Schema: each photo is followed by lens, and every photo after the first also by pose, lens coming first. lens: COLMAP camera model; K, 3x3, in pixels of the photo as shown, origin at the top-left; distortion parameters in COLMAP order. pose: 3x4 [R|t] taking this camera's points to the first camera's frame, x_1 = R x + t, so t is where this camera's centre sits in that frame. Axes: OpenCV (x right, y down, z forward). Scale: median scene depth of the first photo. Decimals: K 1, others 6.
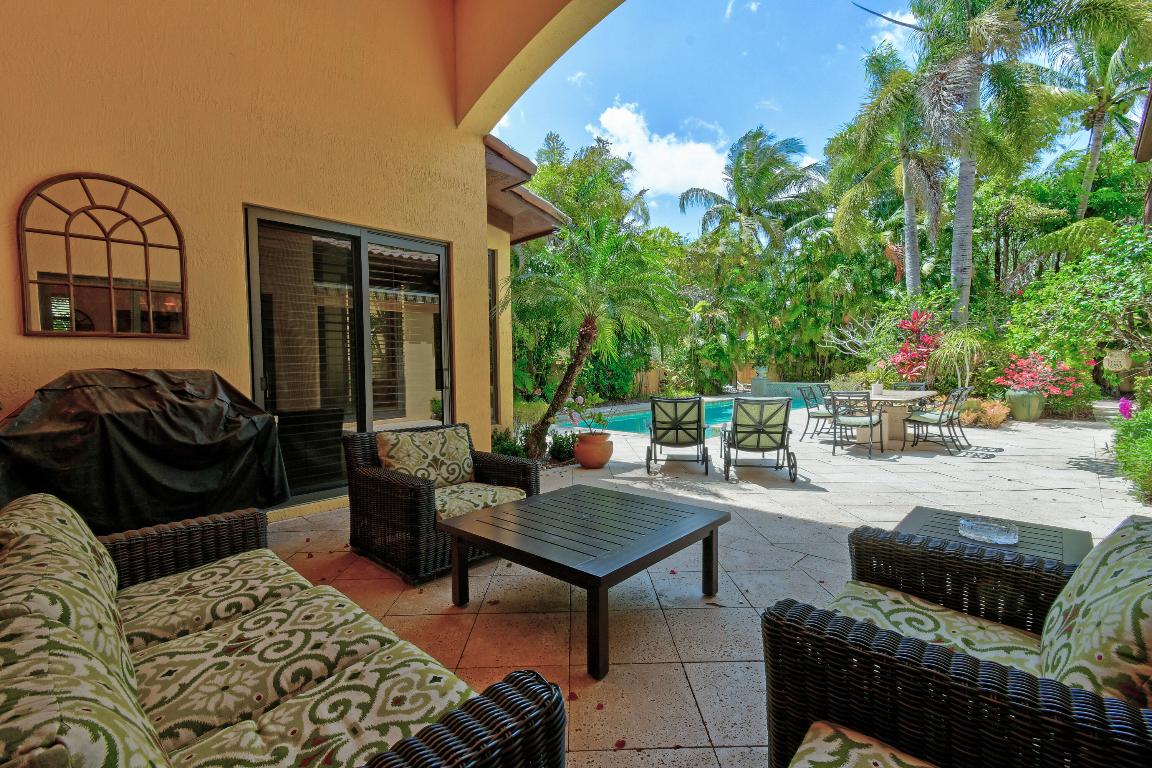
lens RADIAL K [[506.9, 0, 582.4], [0, 506.9, 393.4], [0, 0, 1]] dist [0.002966, 0.000577]
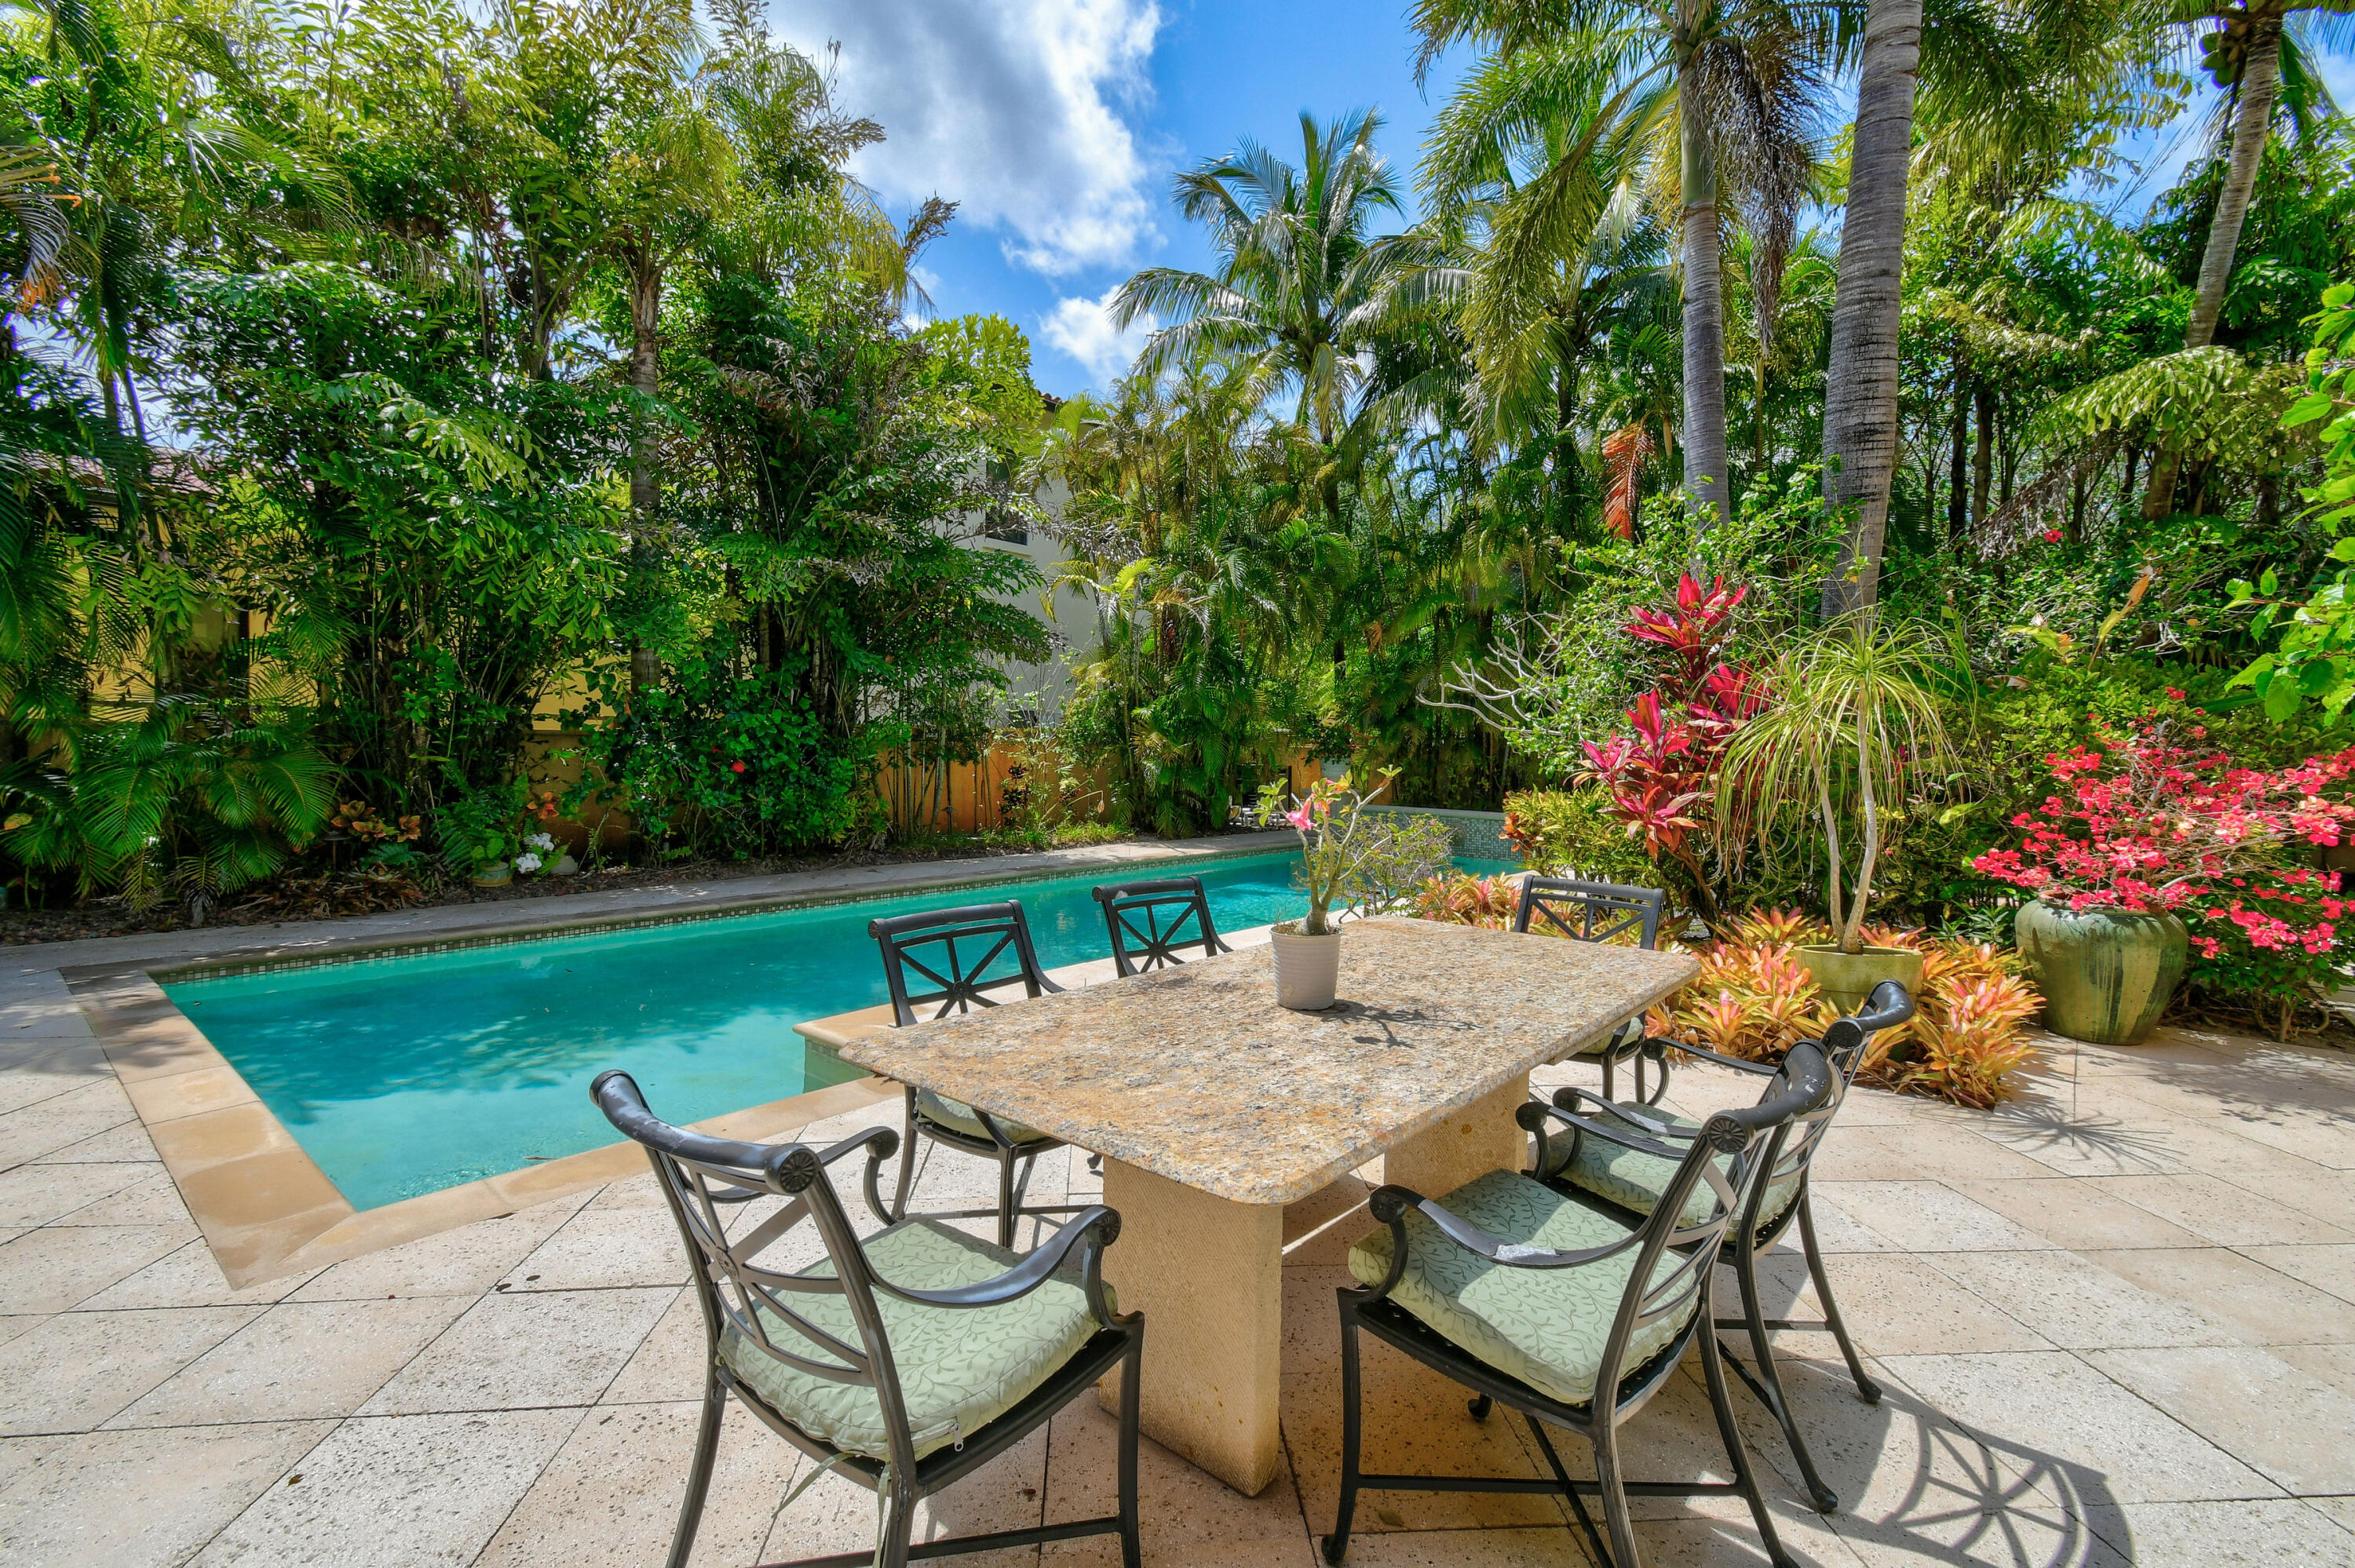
lens RADIAL K [[1063.4, 0, 1196.1], [0, 1063.4, 779.7], [0, 0, 1]] dist [-0.001575, -0.000547]
pose [[0.996072, 0.032733, 0.082270, 0.388141], [-0.031465, 0.999366, -0.016672, -0.043462], [-0.082763, 0.014018, 0.996471, 0.512020]]
